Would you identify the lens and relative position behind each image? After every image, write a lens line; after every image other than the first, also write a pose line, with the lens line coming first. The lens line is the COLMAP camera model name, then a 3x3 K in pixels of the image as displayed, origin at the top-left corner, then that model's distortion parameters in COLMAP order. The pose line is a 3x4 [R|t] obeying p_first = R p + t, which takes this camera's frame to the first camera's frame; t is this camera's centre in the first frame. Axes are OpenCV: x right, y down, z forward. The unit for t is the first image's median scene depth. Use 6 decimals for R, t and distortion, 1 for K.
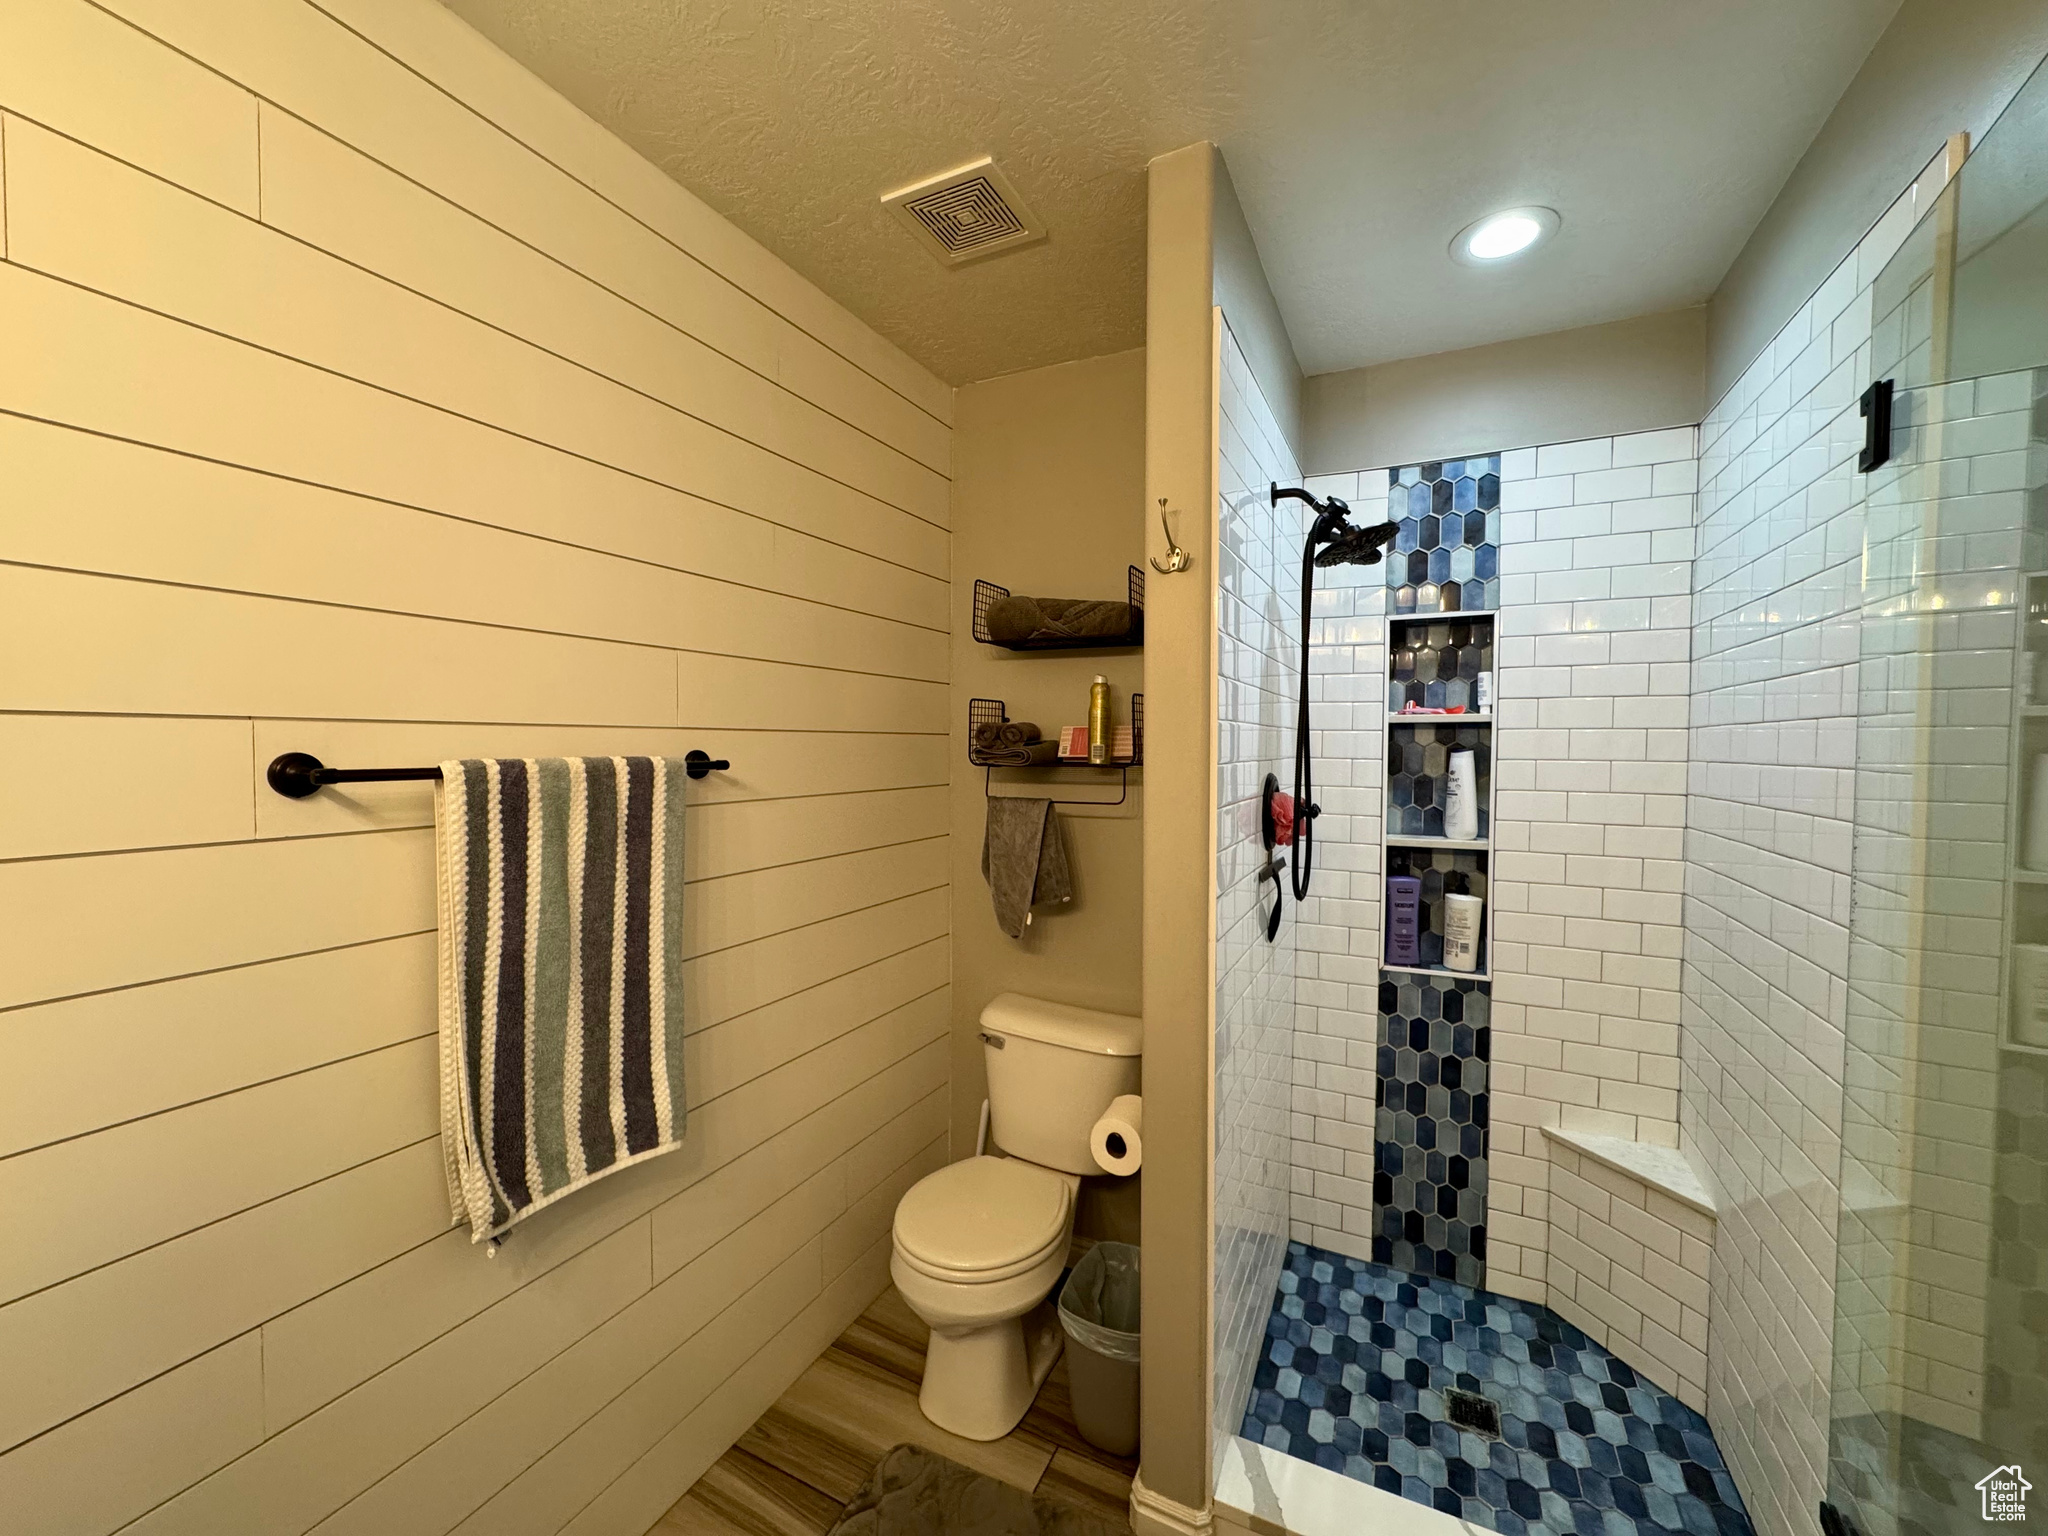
lens RADIAL K [[813.8, 0, 1023.3], [0, 813.8, 770.2], [0, 0, 1]] dist [-0.001652, -0.000201]
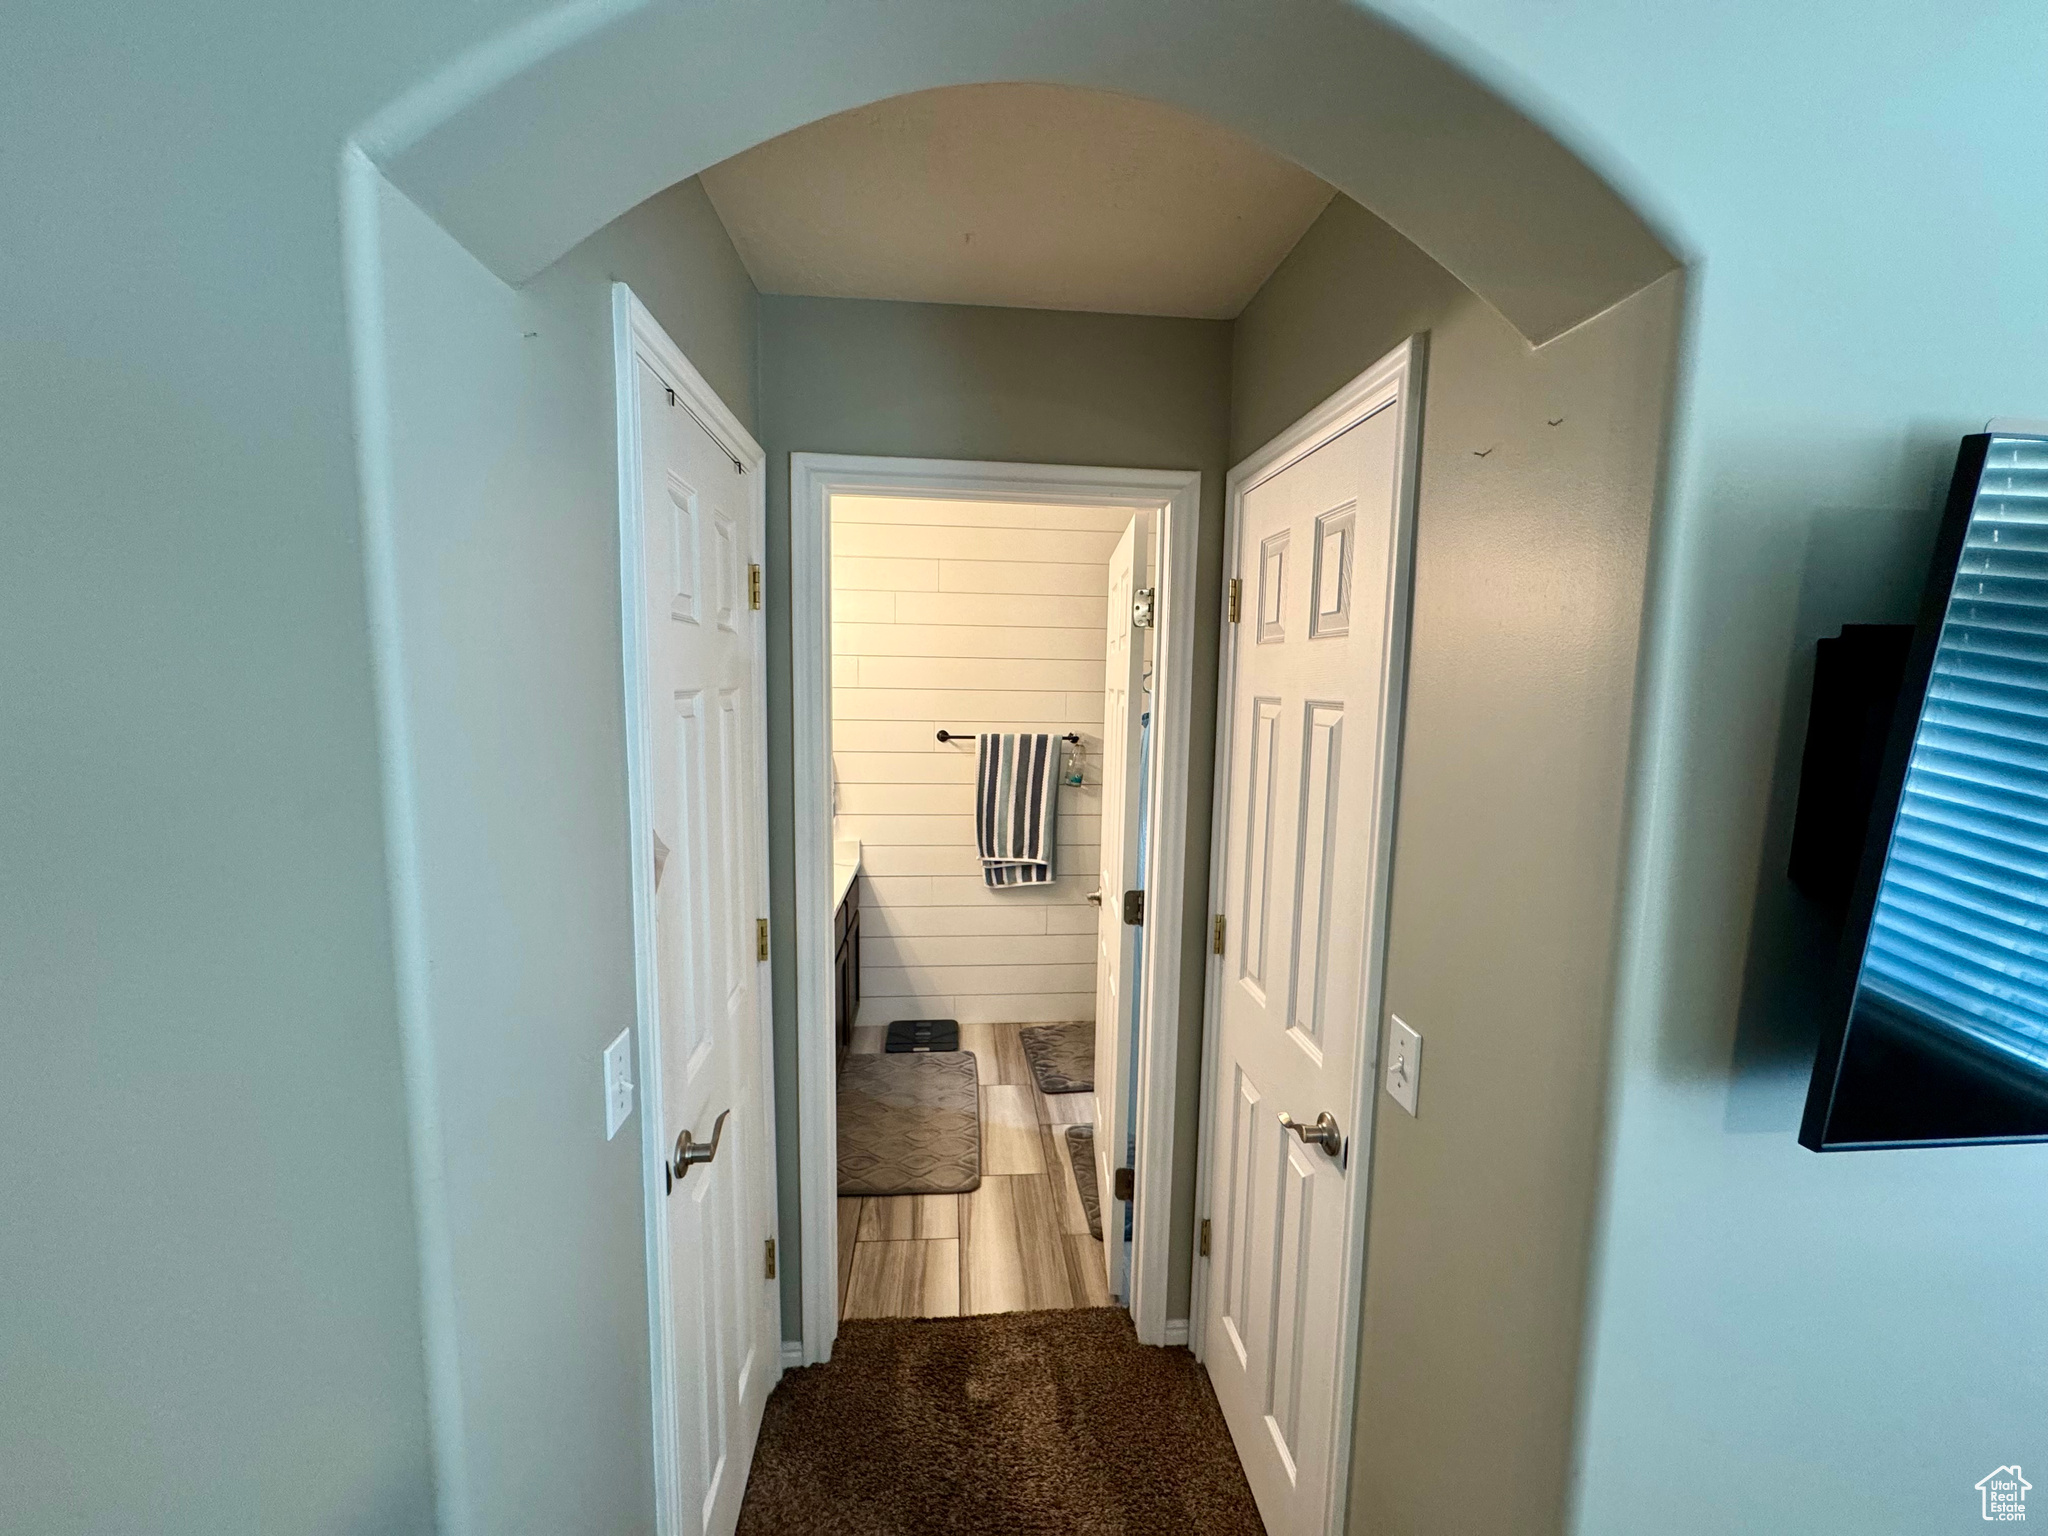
lens RADIAL K [[813.8, 0, 1023.3], [0, 813.8, 770.2], [0, 0, 1]] dist [-0.001652, -0.000201]
pose [[0.529401, 0.097944, -0.842699, 1.794959], [-0.045433, 0.995161, 0.087122, -0.130430], [0.847154, -0.007836, 0.531289, -0.494777]]
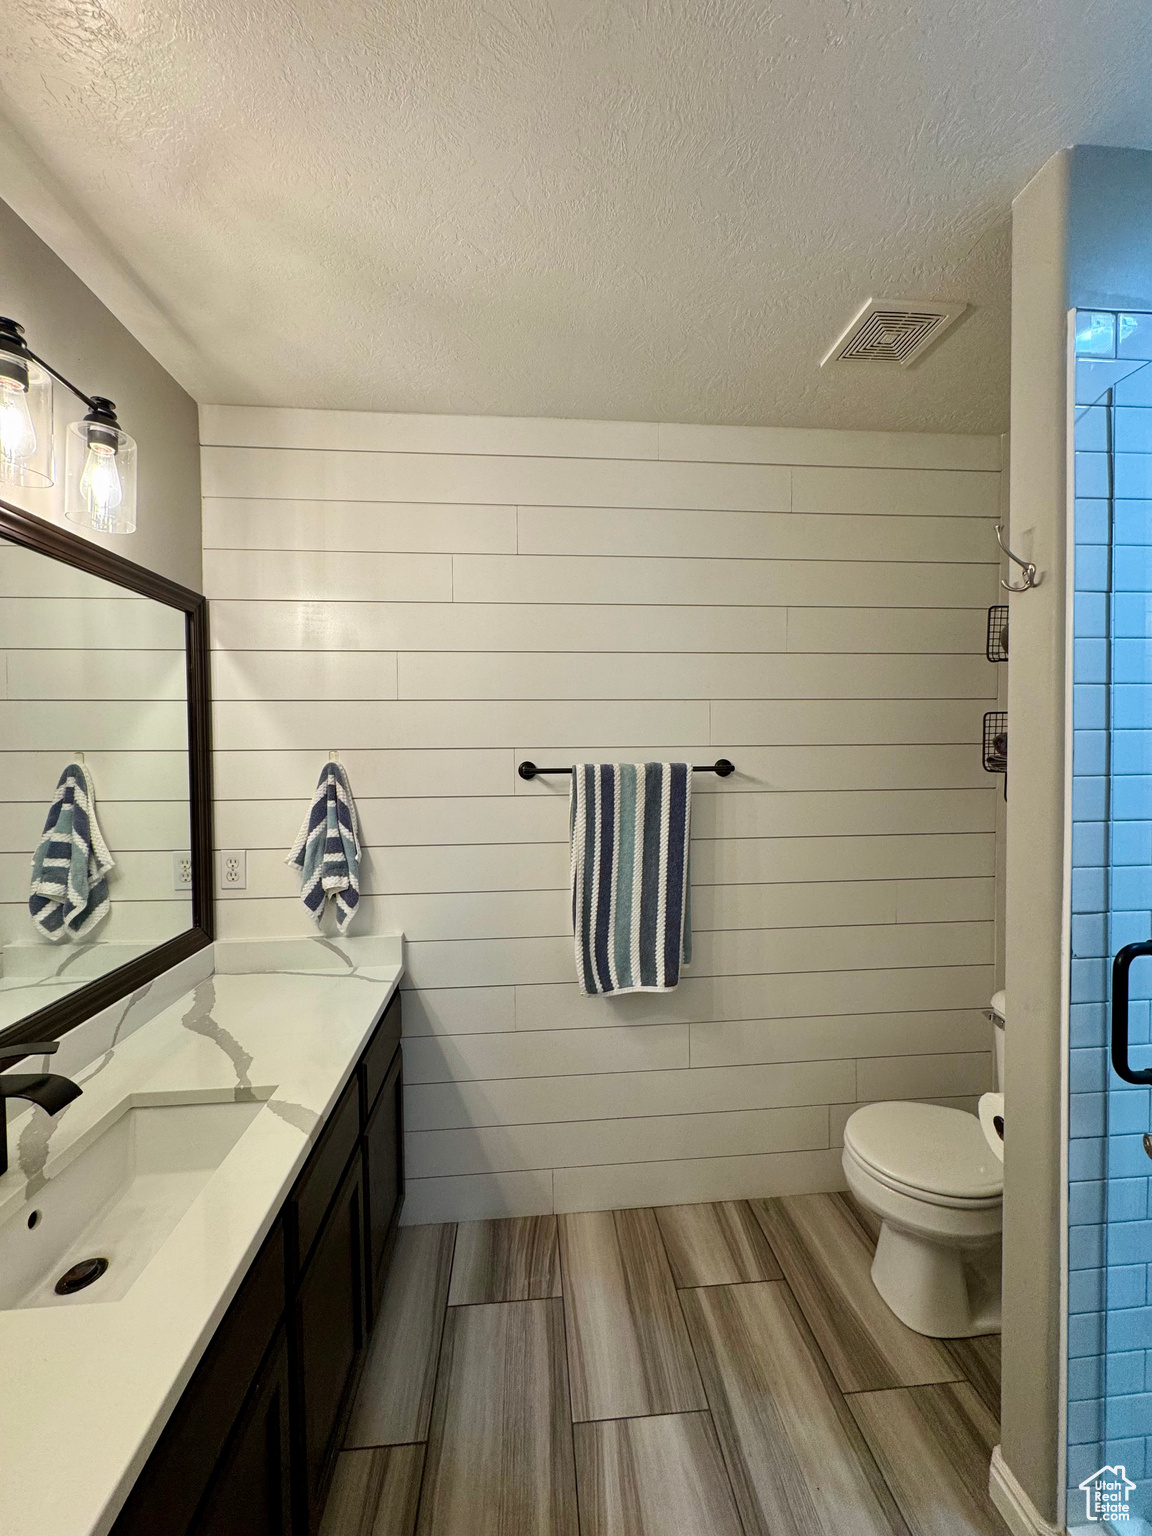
lens RADIAL K [[610.3, 0, 576.0], [0, 610.3, 768.0], [0, 0, 1]] dist [-0.001652, -0.000201]
pose [[0.524685, 0.020249, -0.851056, 0.551367], [-0.017479, 0.999763, 0.013011, -0.019557], [0.851117, 0.008048, 0.524914, 0.108887]]
